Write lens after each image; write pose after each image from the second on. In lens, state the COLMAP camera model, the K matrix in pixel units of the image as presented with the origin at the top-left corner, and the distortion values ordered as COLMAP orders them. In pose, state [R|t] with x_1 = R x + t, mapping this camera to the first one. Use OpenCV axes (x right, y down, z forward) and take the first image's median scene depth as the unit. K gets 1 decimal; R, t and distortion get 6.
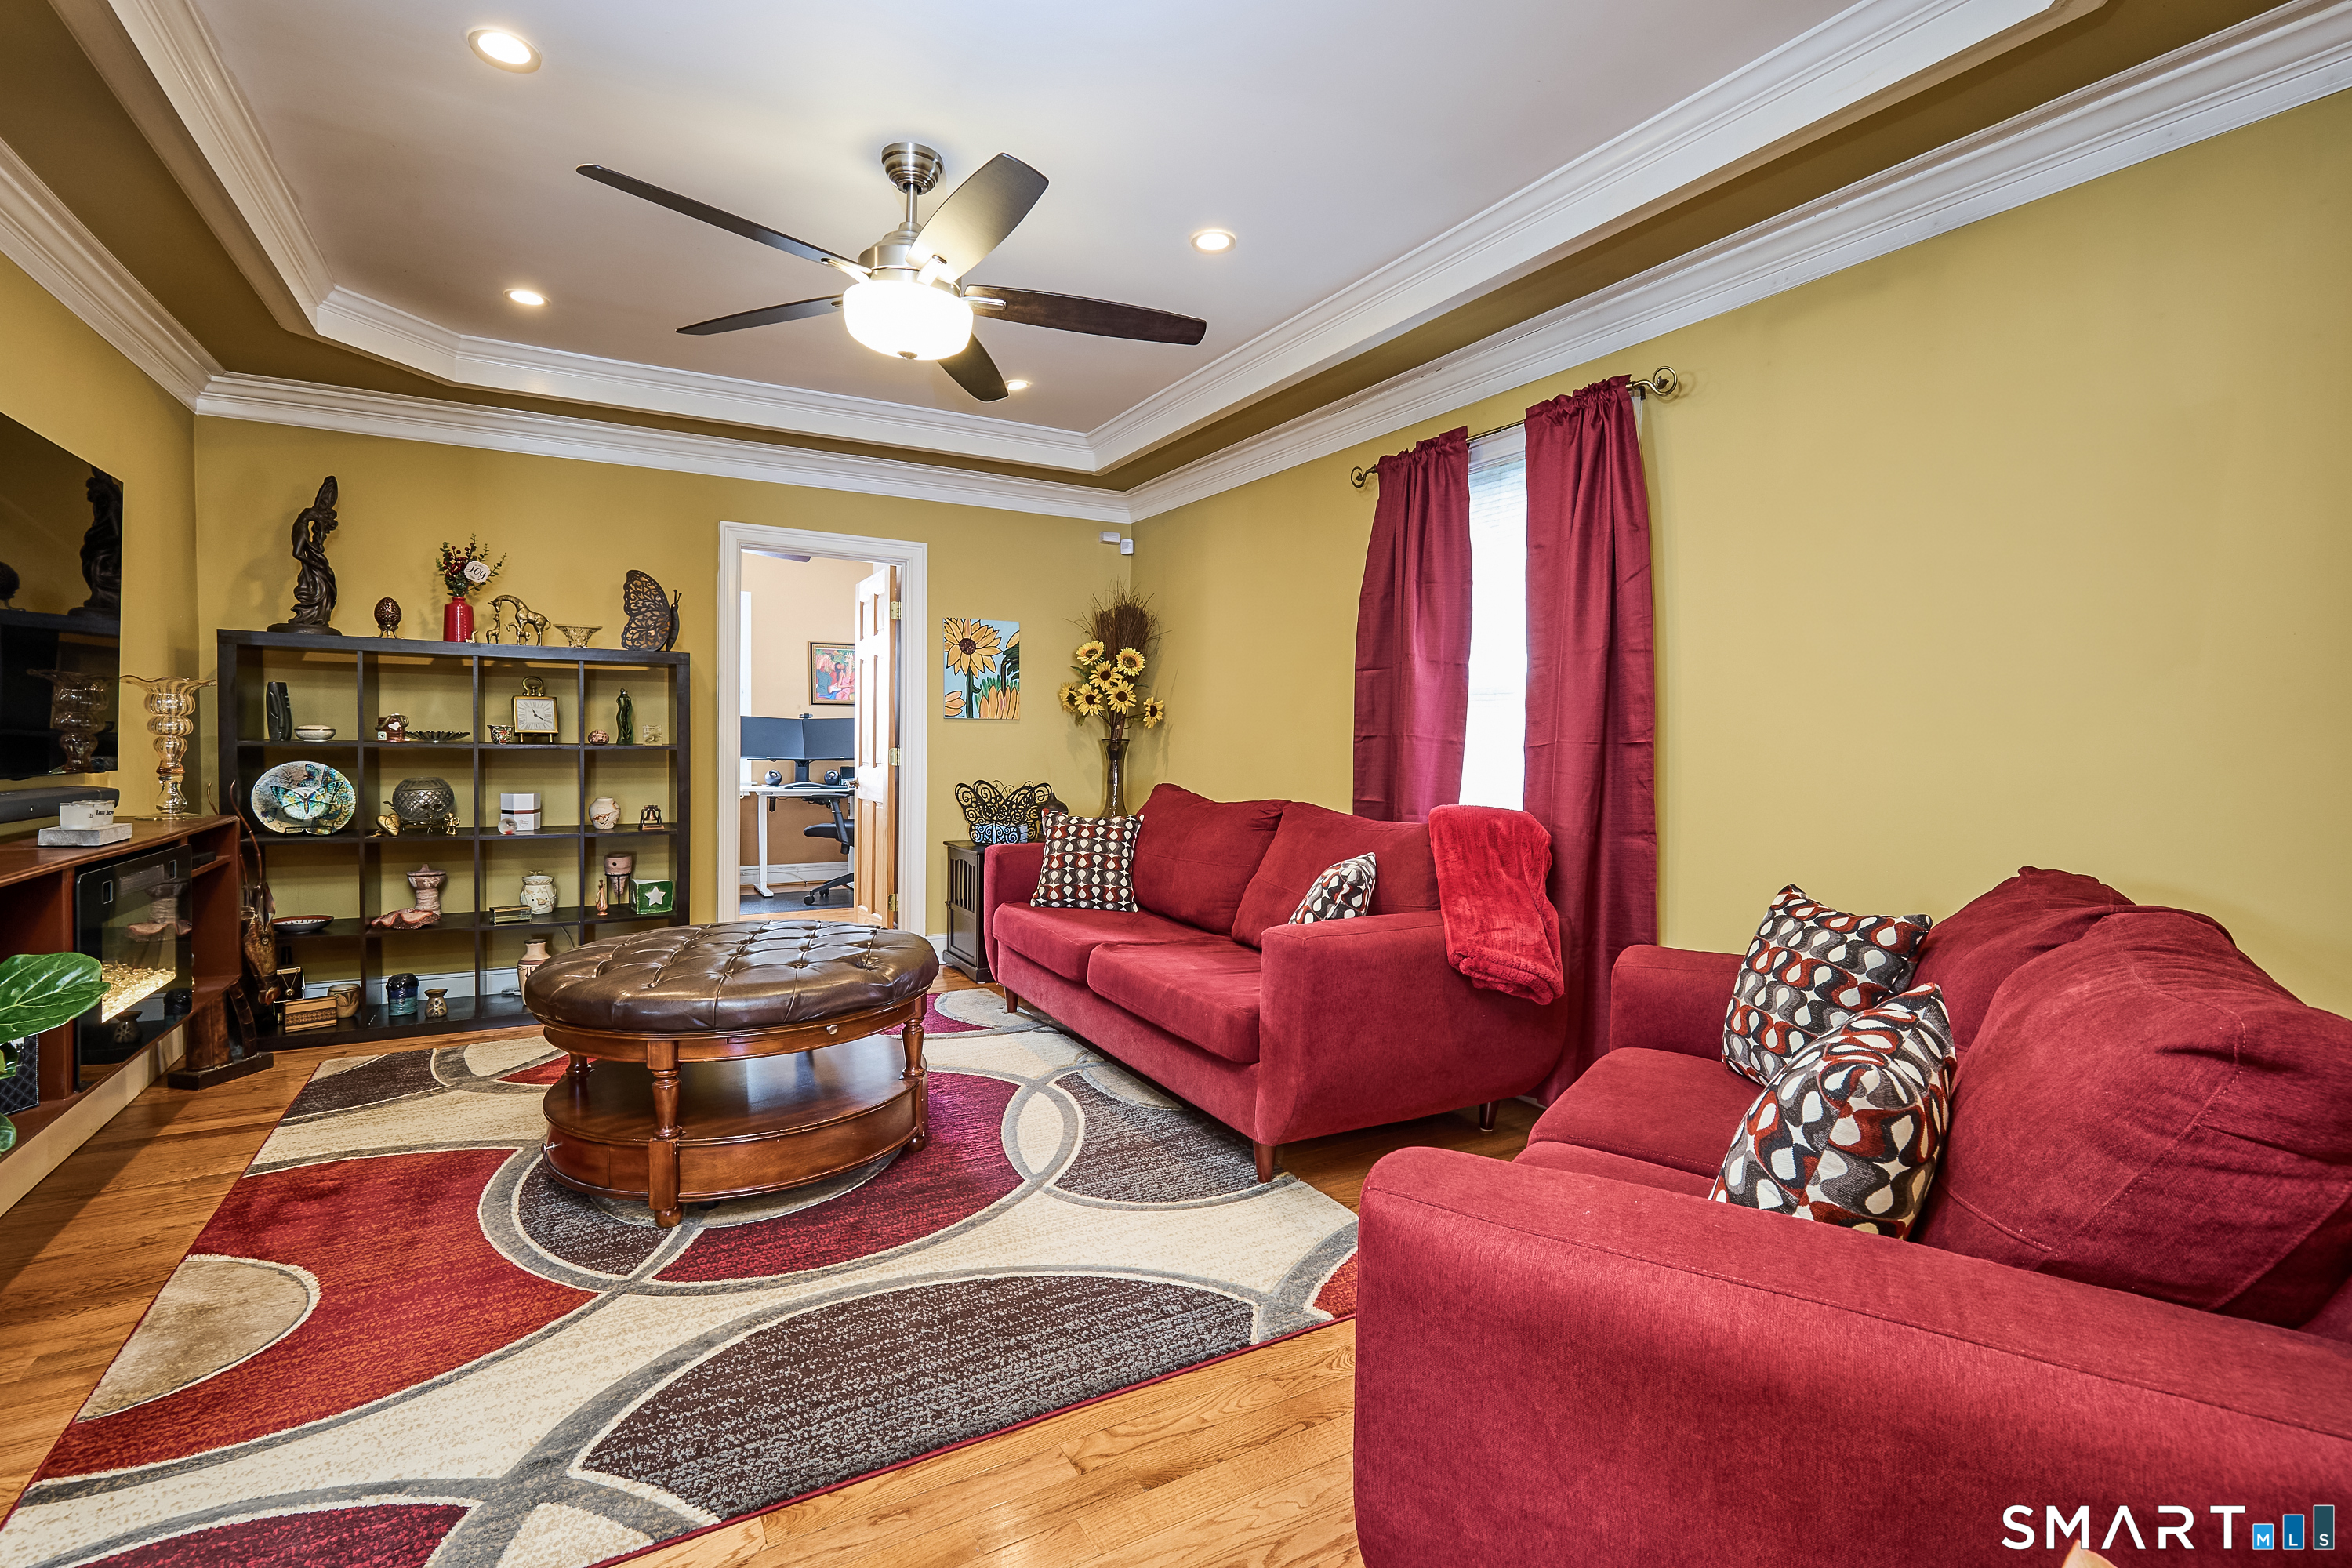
lens RADIAL K [[1075.8, 0, 1177.4], [0, 1075.8, 784.2], [0, 0, 1]] dist [0.001650, -0.000856]
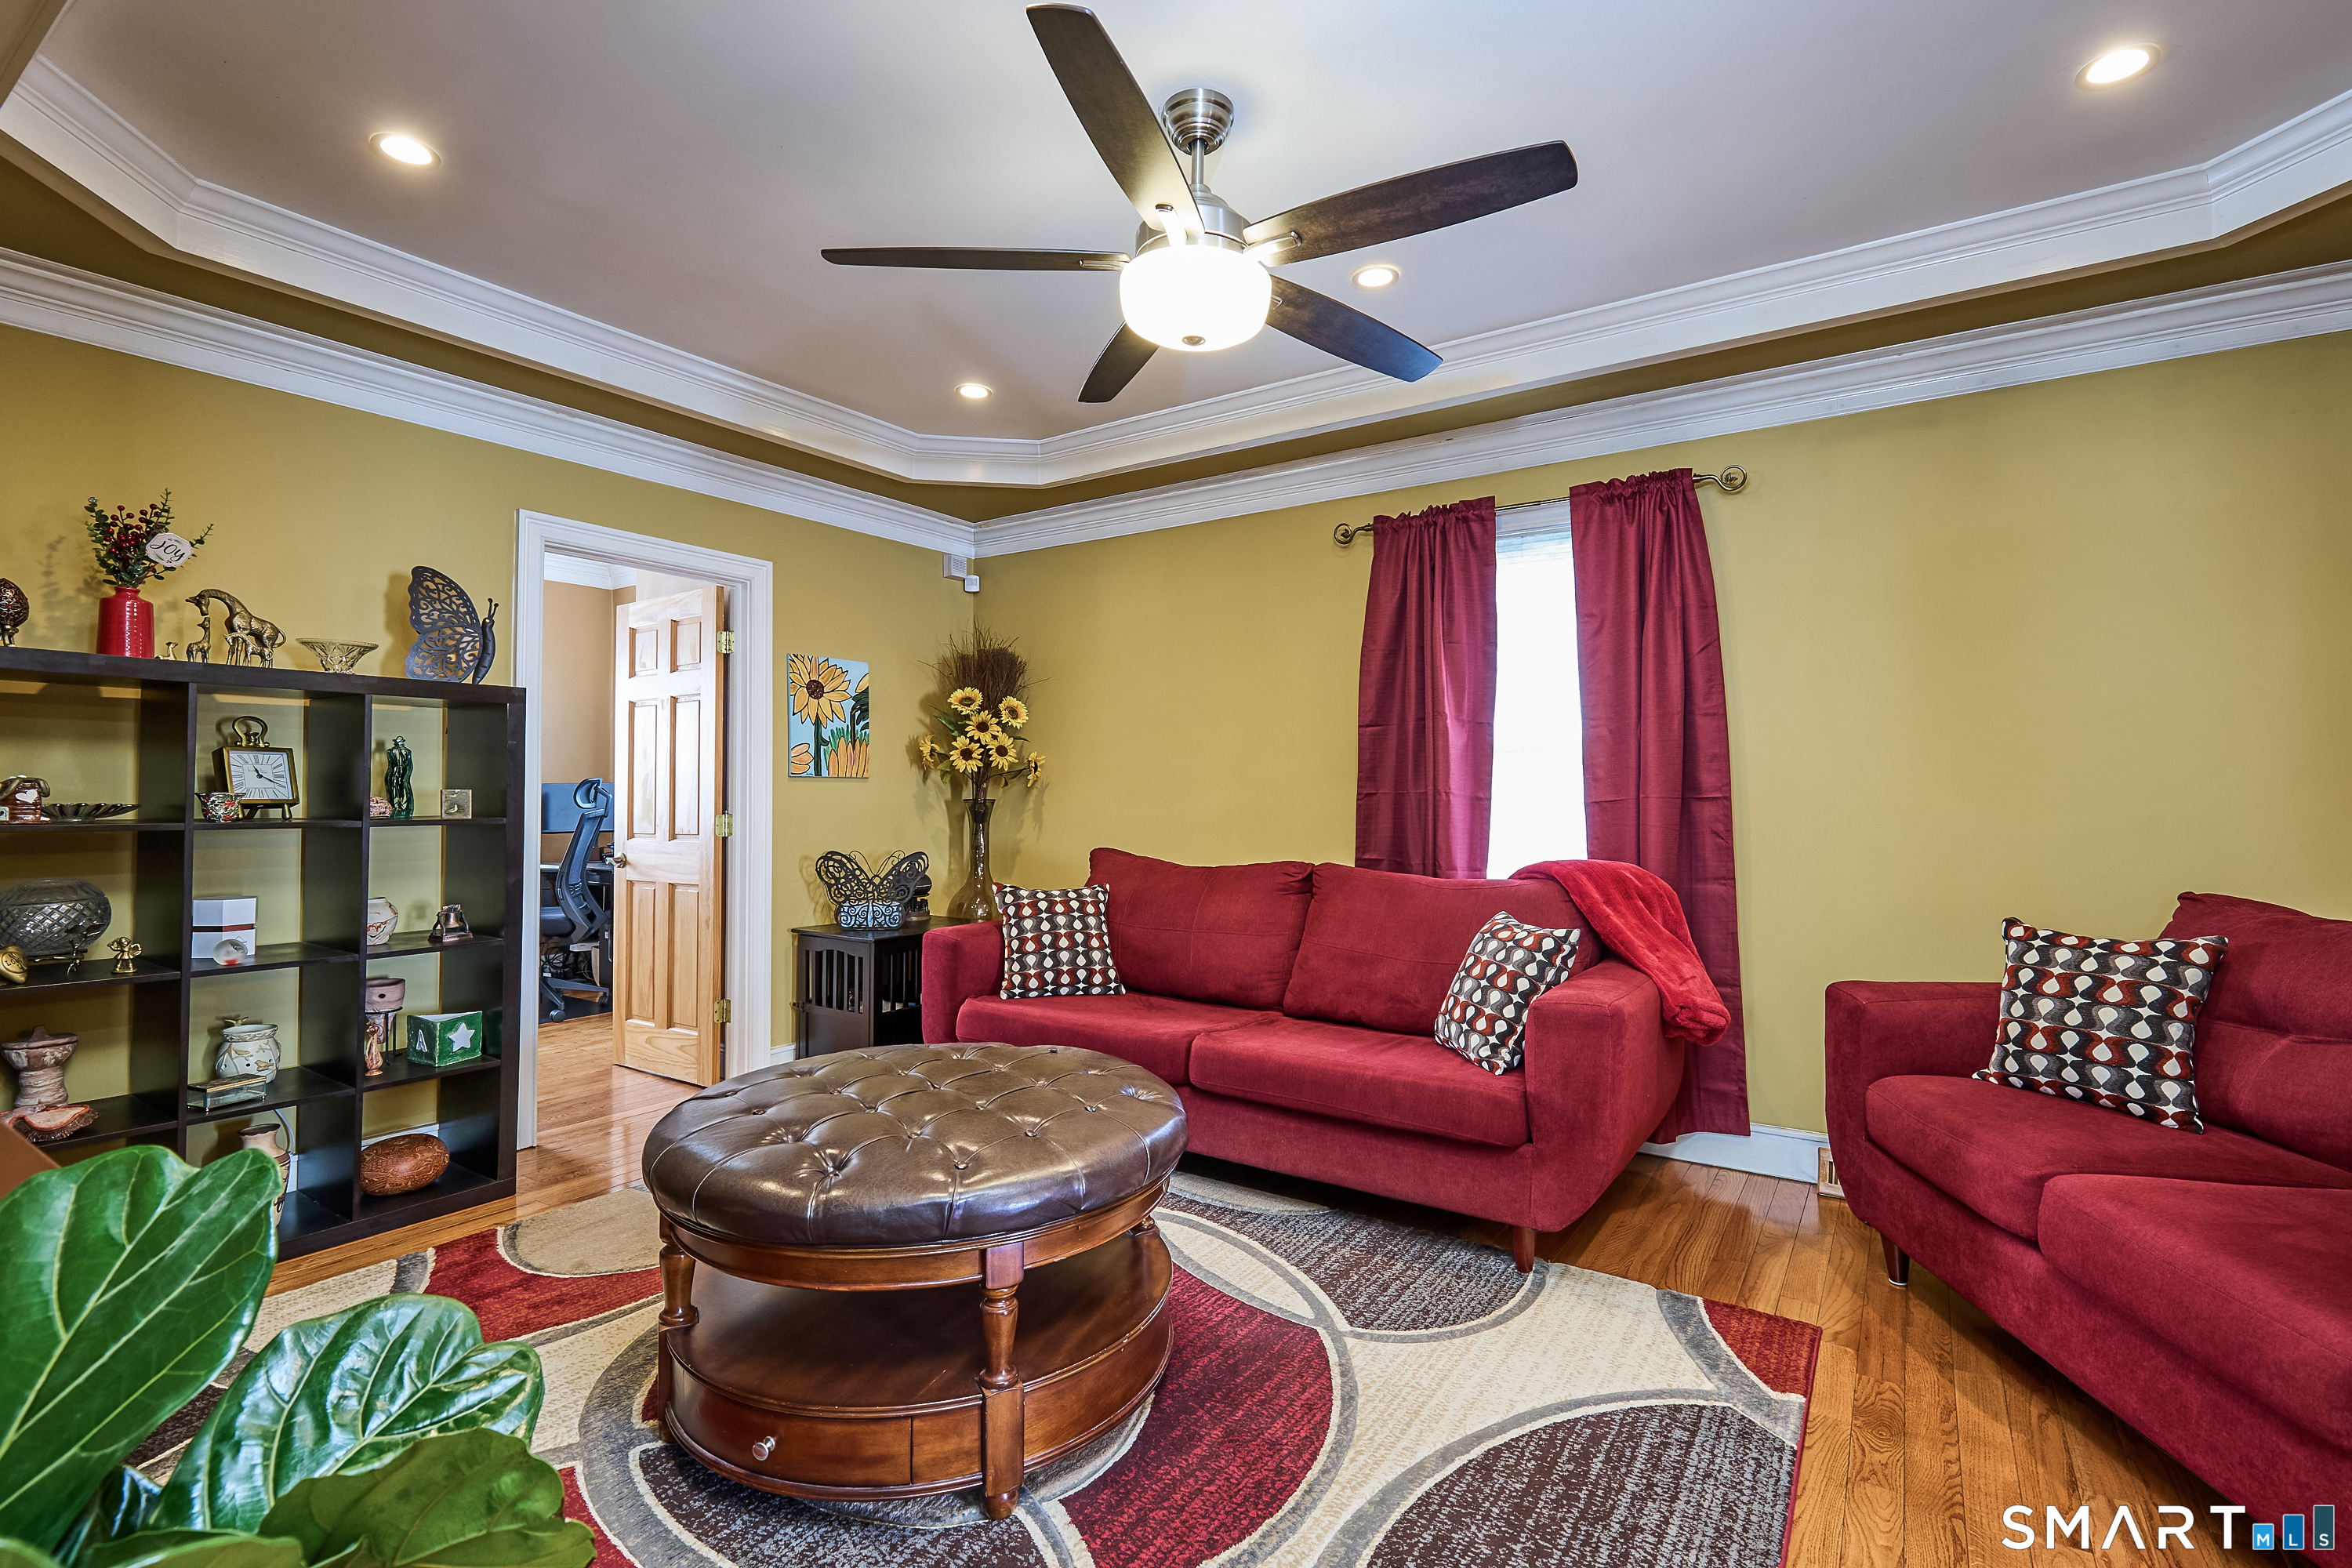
lens RADIAL K [[1075.8, 0, 1184.9], [0, 1075.8, 785.5], [0, 0, 1]] dist [0.001650, -0.000856]
pose [[0.896729, -0.008810, 0.442493, -0.384718], [0.030093, 0.998702, -0.041101, -0.015147], [-0.441557, 0.050172, 0.895830, 0.174153]]
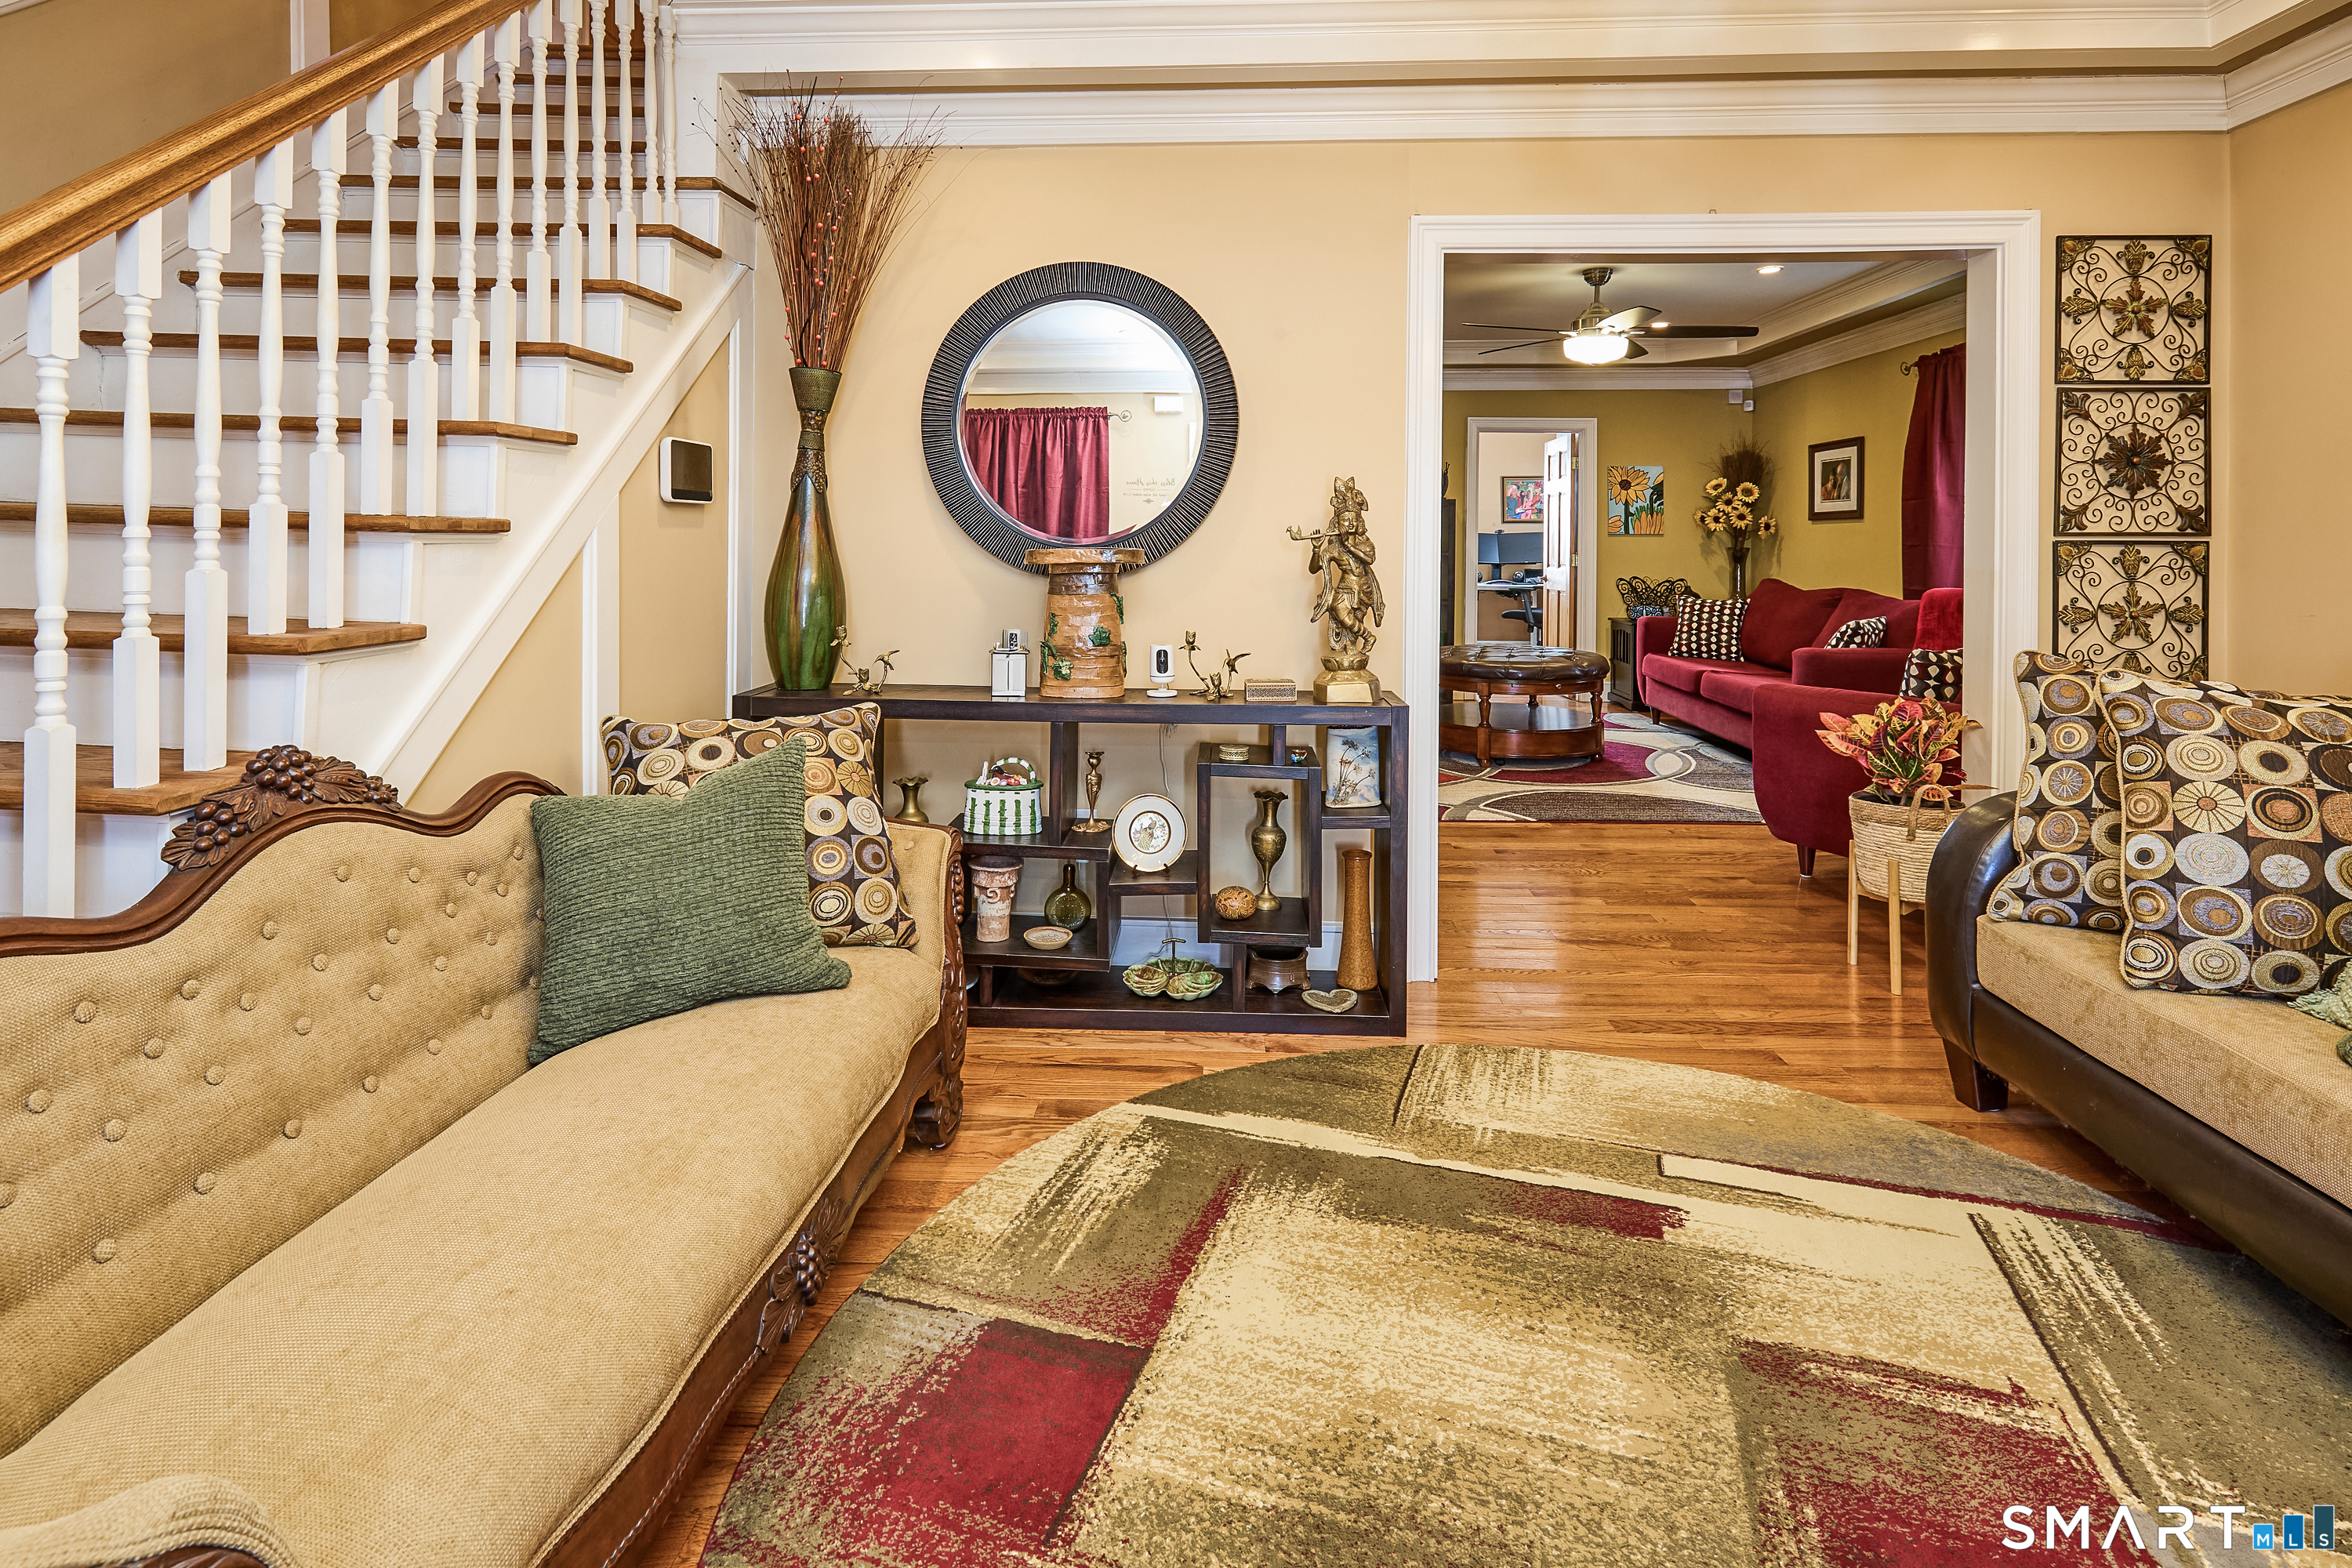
lens RADIAL K [[1075.8, 0, 1204.5], [0, 1075.8, 545.8], [0, 0, 1]] dist [0.001650, -0.000856]
pose [[0.844446, -0.008959, -0.535566, 0.133859], [-0.013795, 0.999165, -0.038465, 0.024298], [0.535463, 0.039870, 0.843617, -0.686061]]
